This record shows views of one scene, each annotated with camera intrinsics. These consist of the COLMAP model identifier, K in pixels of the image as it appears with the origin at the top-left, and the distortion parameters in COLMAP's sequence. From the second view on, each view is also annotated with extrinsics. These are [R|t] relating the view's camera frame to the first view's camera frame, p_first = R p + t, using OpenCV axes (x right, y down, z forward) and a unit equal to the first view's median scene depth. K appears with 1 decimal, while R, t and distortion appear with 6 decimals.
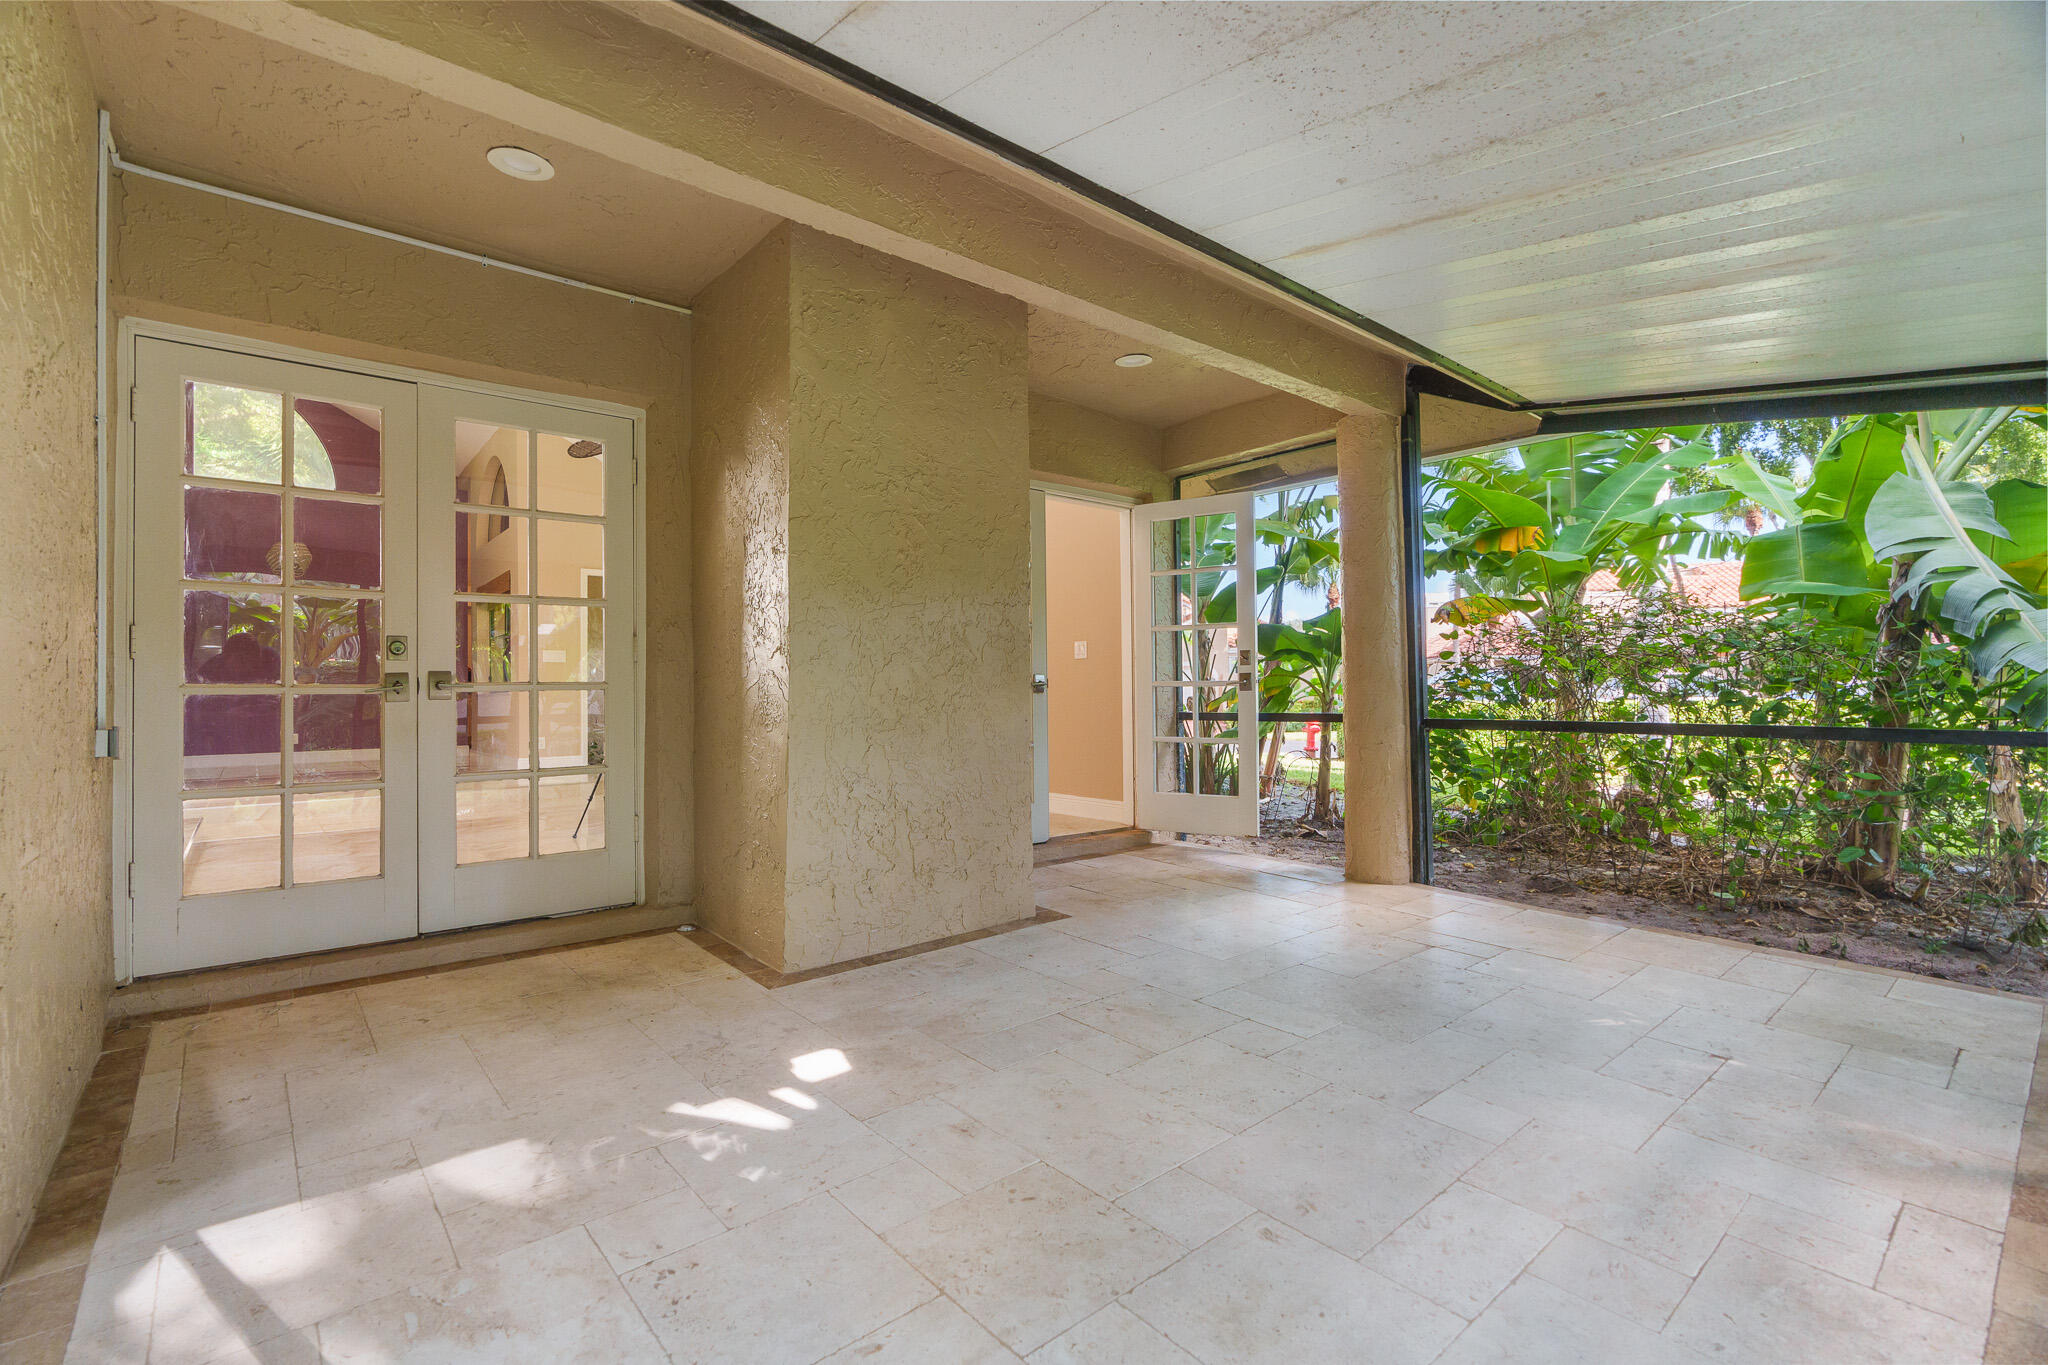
lens RADIAL K [[923.2, 0, 1013.0], [0, 923.2, 681.5], [0, 0, 1]] dist [-0.006145, 0.004050]
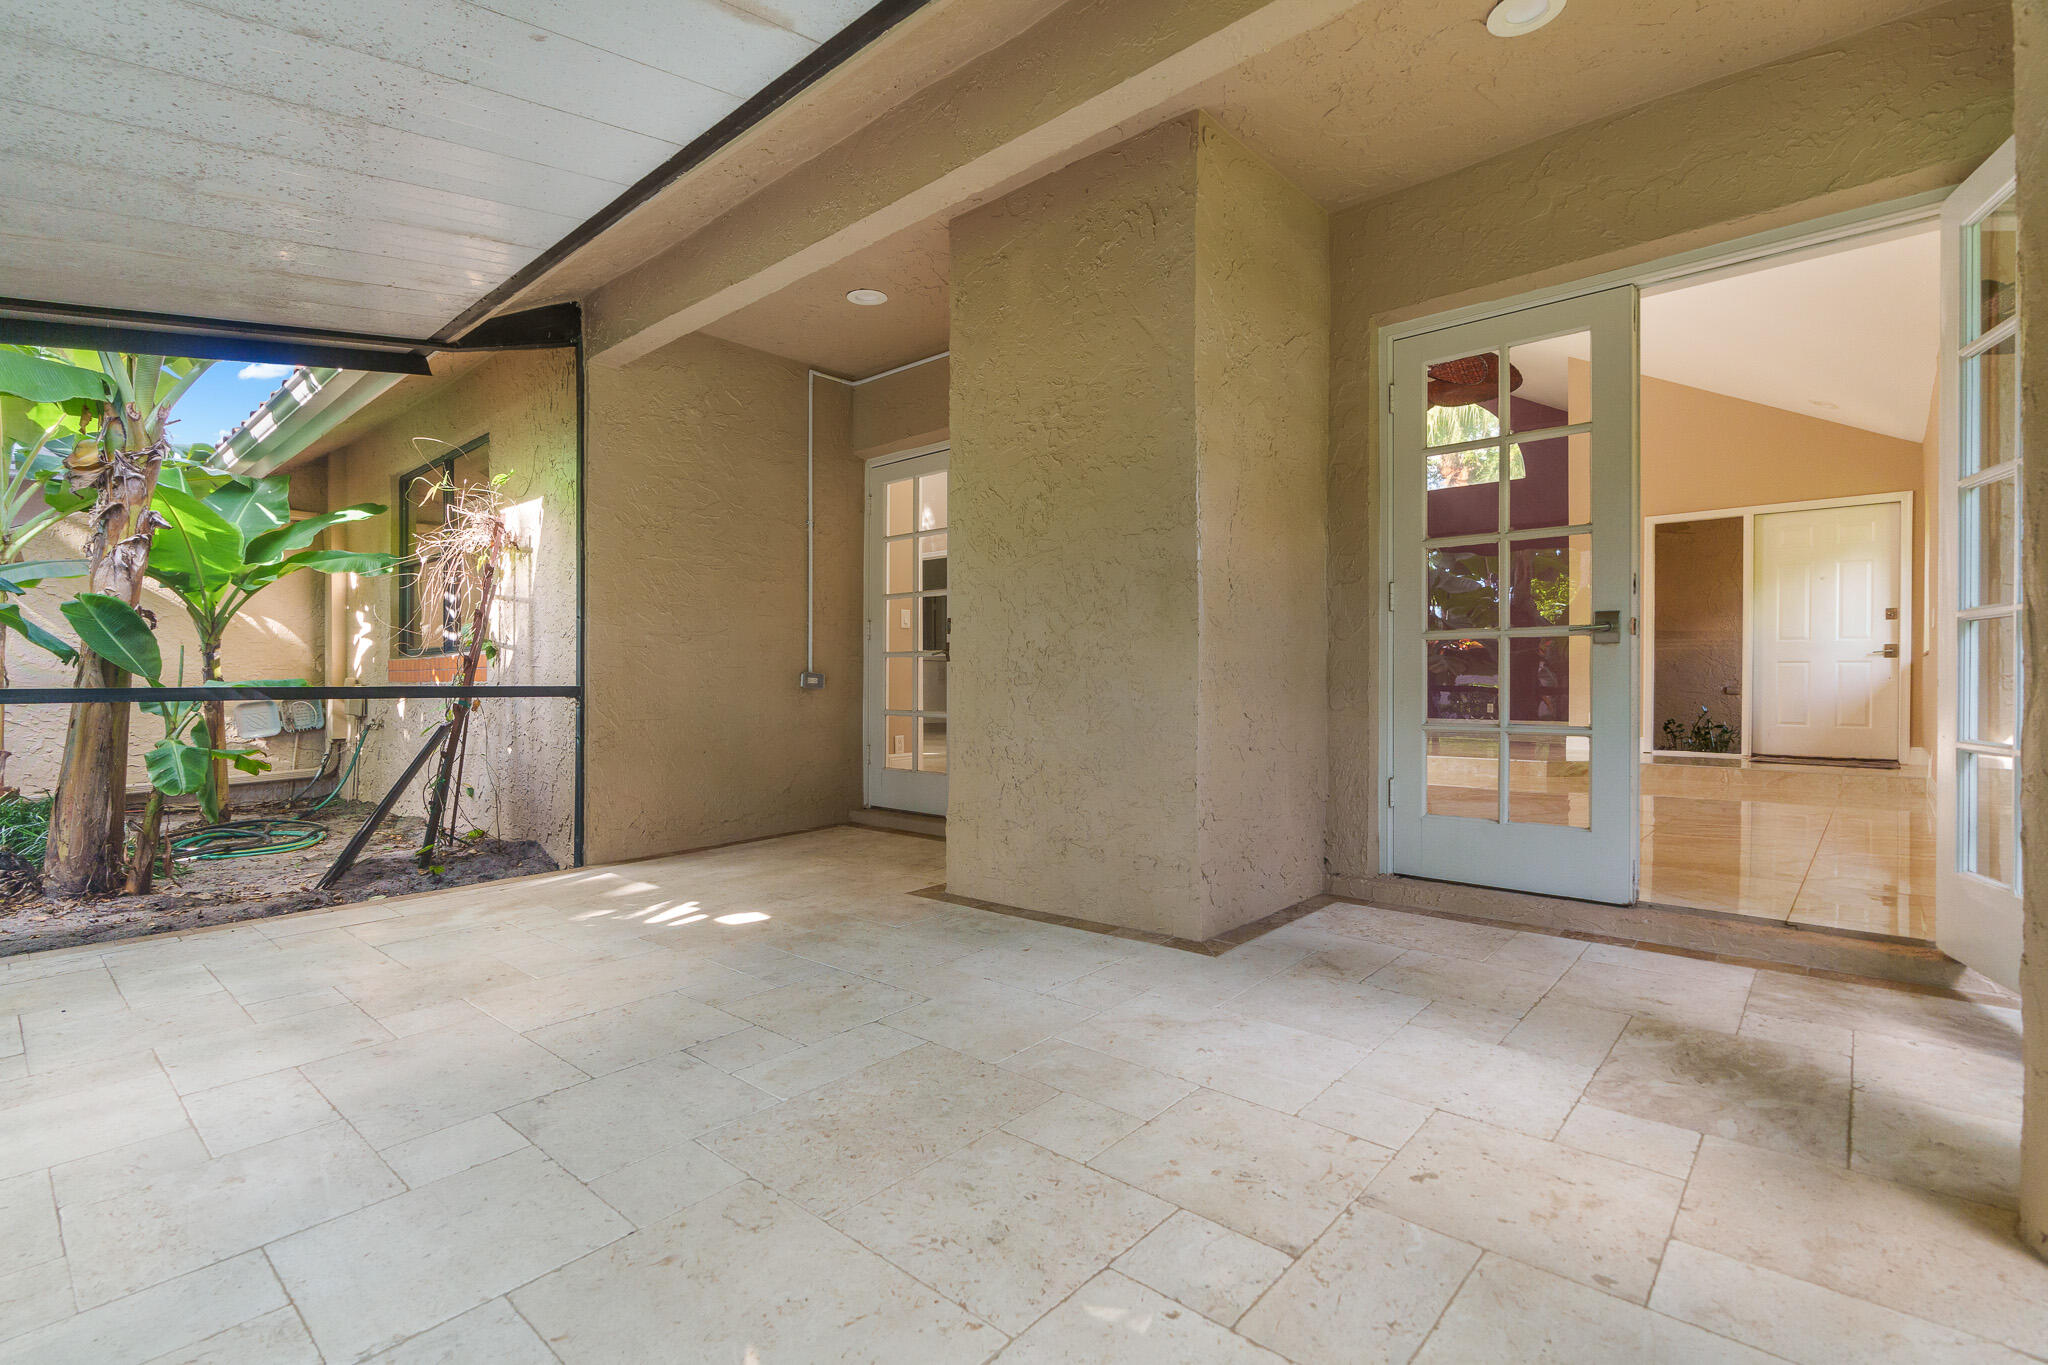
lens RADIAL K [[927.3, 0, 1012.0], [0, 927.3, 681.9], [0, 0, 1]] dist [-0.010482, 0.004739]
pose [[0.150599, 0.008848, -0.988555, 0.983226], [0.009758, 0.999898, 0.010436, 0.046868], [0.988547, -0.011218, 0.150497, 0.986403]]
